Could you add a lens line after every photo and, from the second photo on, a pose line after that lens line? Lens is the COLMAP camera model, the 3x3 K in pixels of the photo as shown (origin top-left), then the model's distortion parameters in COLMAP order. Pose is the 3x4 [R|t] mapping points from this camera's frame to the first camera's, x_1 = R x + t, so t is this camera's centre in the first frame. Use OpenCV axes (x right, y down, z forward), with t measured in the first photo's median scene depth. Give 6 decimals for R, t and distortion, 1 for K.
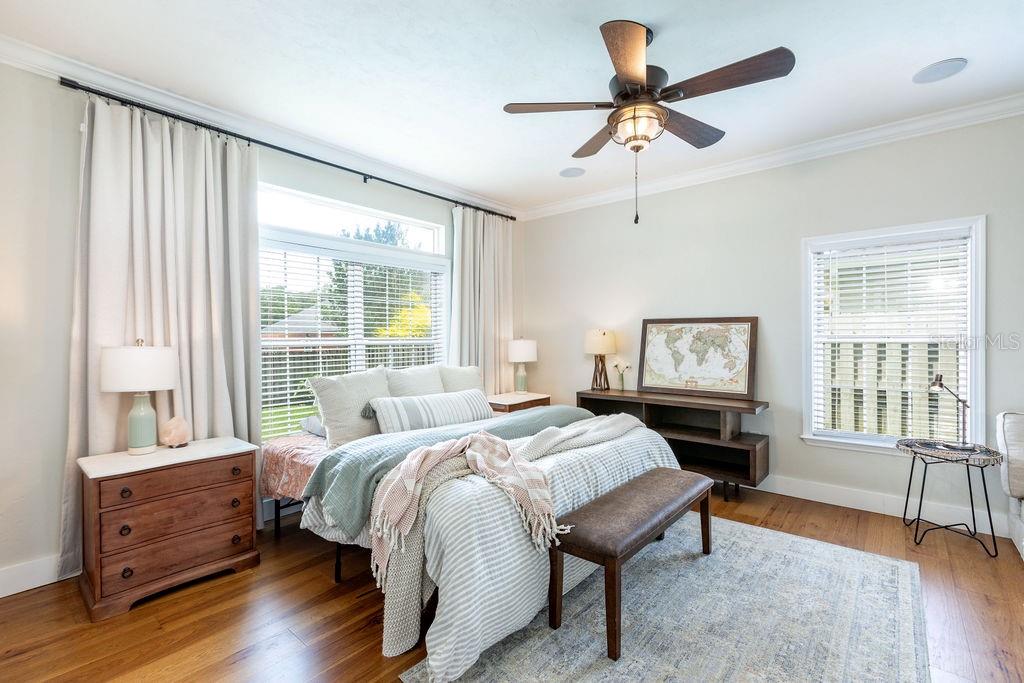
lens RADIAL K [[454.7, 0, 509.0], [0, 454.7, 342.0], [0, 0, 1]] dist [0.000500, -0.000148]
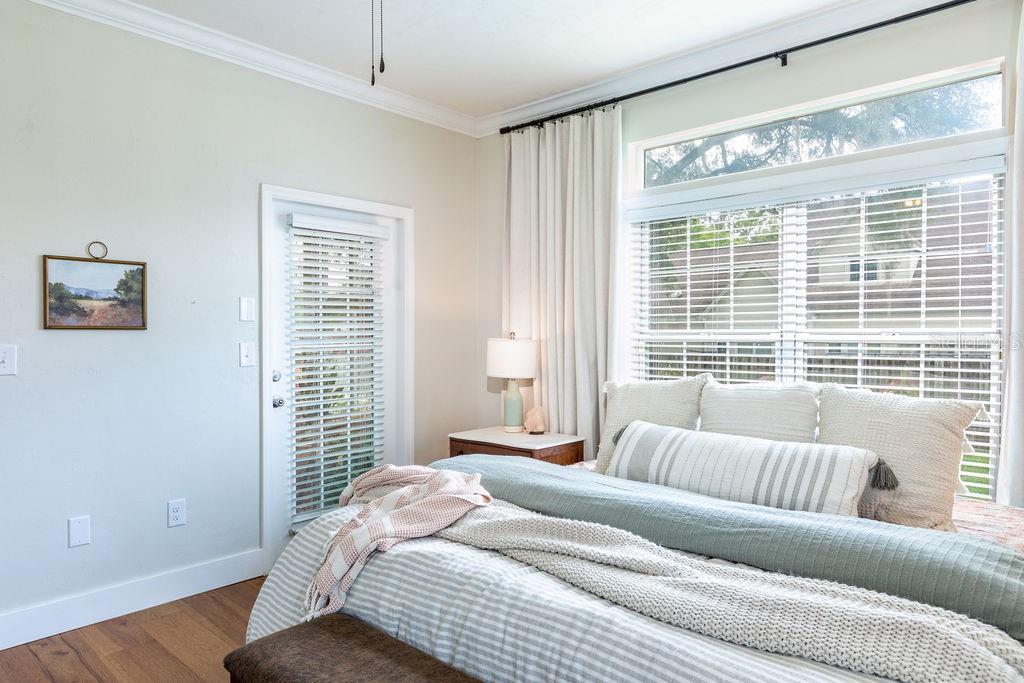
lens RADIAL K [[656.5, 0, 512.0], [0, 656.5, 341.5], [0, 0, 1]] dist [0.003029, 0.000780]
pose [[-0.025648, 0.019142, -0.999488, 0.664988], [-0.003574, 0.999809, 0.019240, -0.010760], [0.999665, 0.004065, -0.025575, 0.810810]]
